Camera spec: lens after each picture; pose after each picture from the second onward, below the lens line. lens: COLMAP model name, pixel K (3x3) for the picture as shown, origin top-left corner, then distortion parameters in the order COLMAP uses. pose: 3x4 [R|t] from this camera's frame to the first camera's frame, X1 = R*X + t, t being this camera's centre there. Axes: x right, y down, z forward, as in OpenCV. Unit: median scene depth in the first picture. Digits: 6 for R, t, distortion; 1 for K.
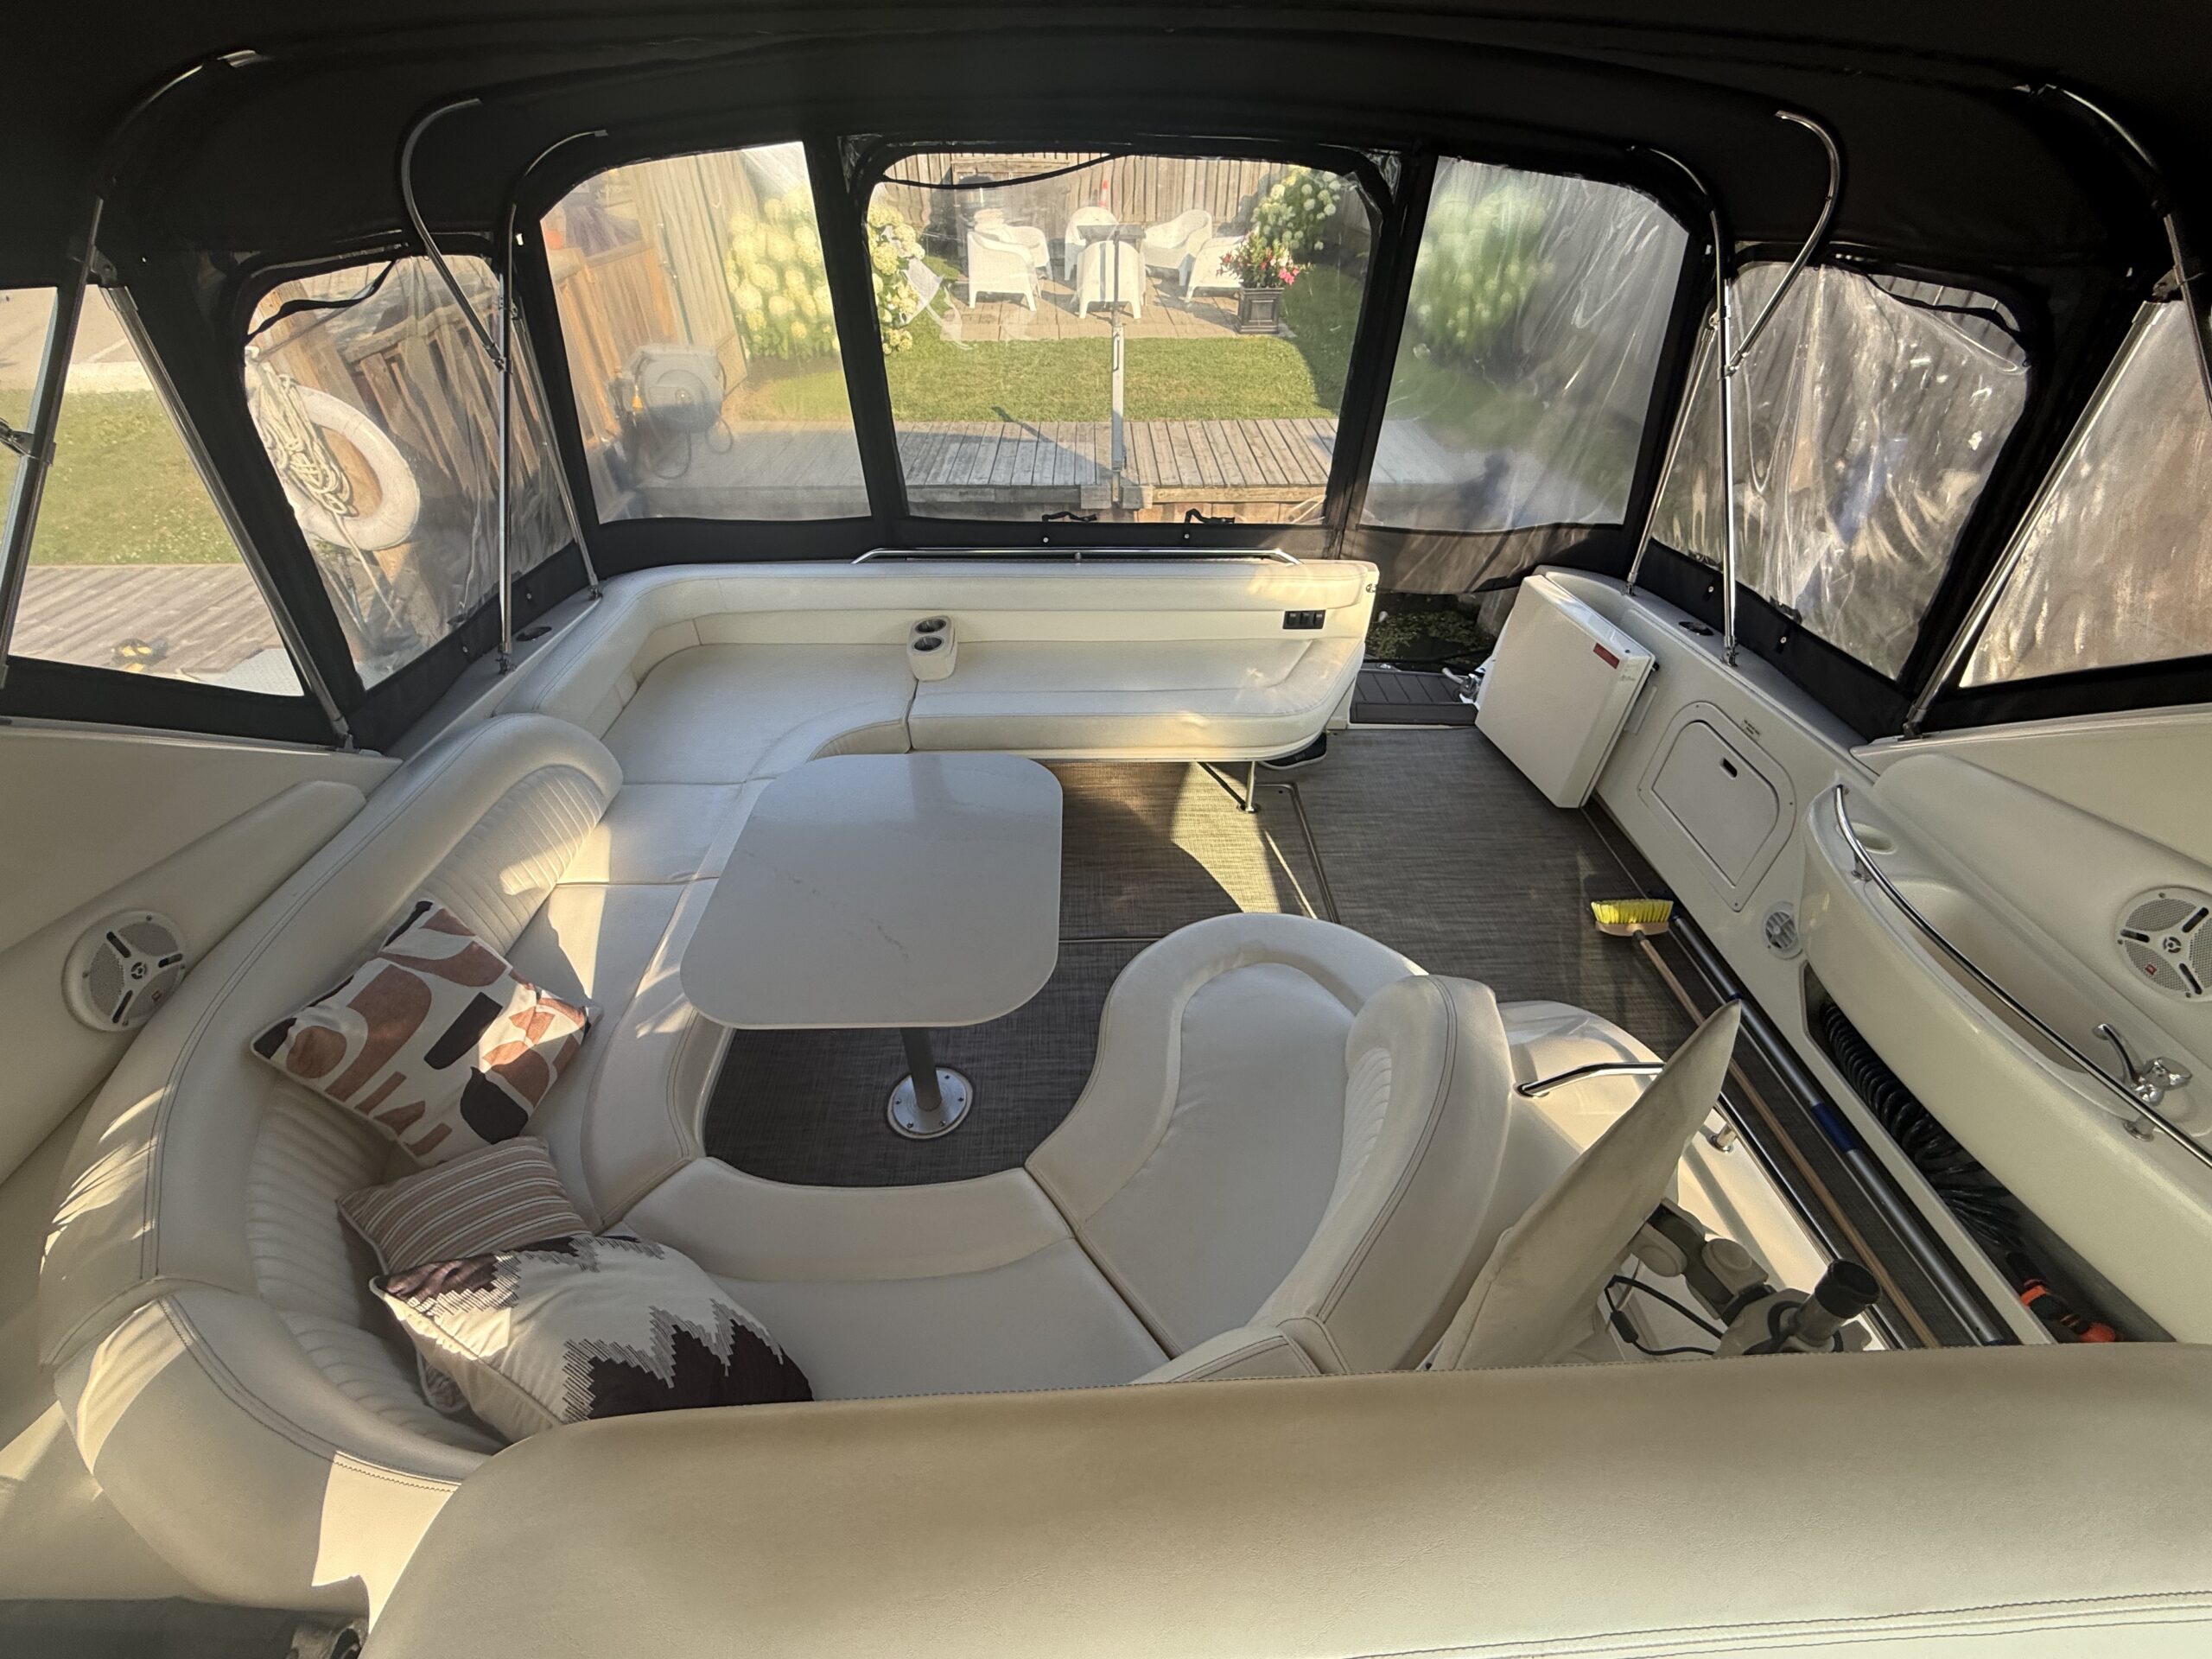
lens RADIAL K [[889.2, 0, 1096.1], [0, 889.2, 827.3], [0, 0, 1]] dist [0.005924, -0.001297]
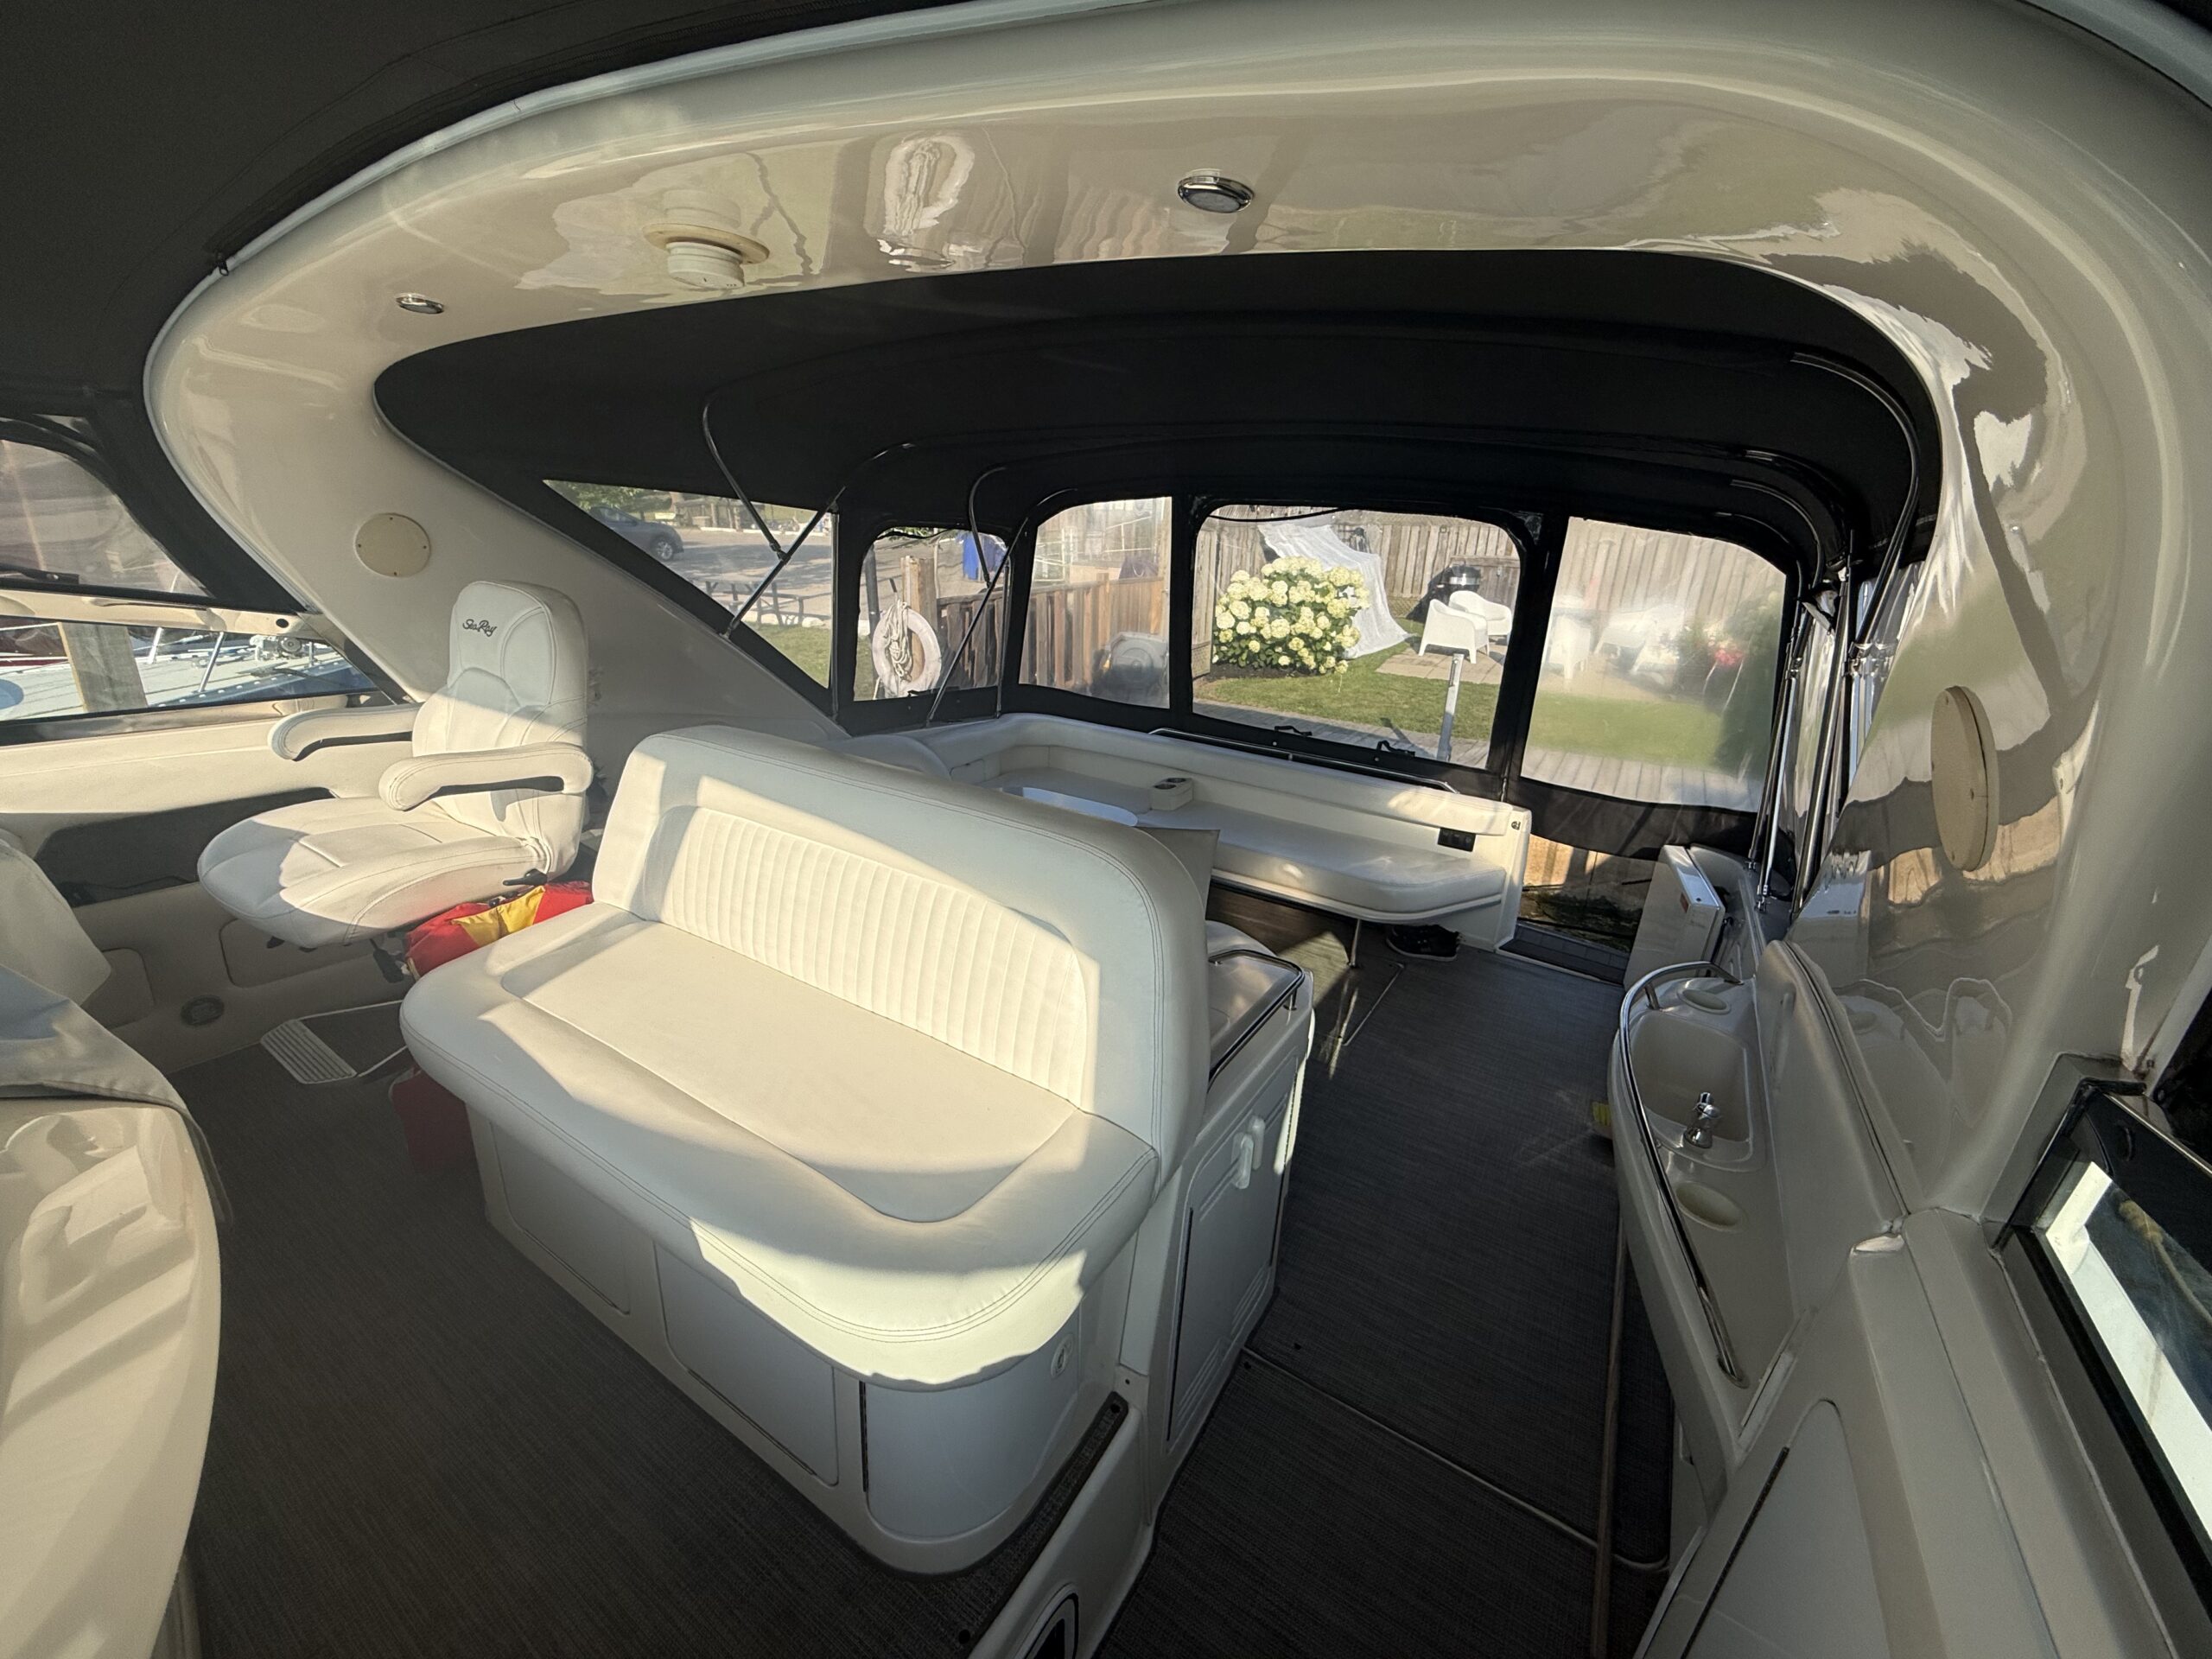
lens RADIAL K [[889.2, 0, 1102.3], [0, 889.2, 834.0], [0, 0, 1]] dist [0.005924, -0.001297]
pose [[0.862823, 0.215001, -0.457506, 0.374998], [-0.354099, 0.902961, -0.243466, 0.235240], [0.360765, 0.372070, 0.855226, -0.232343]]
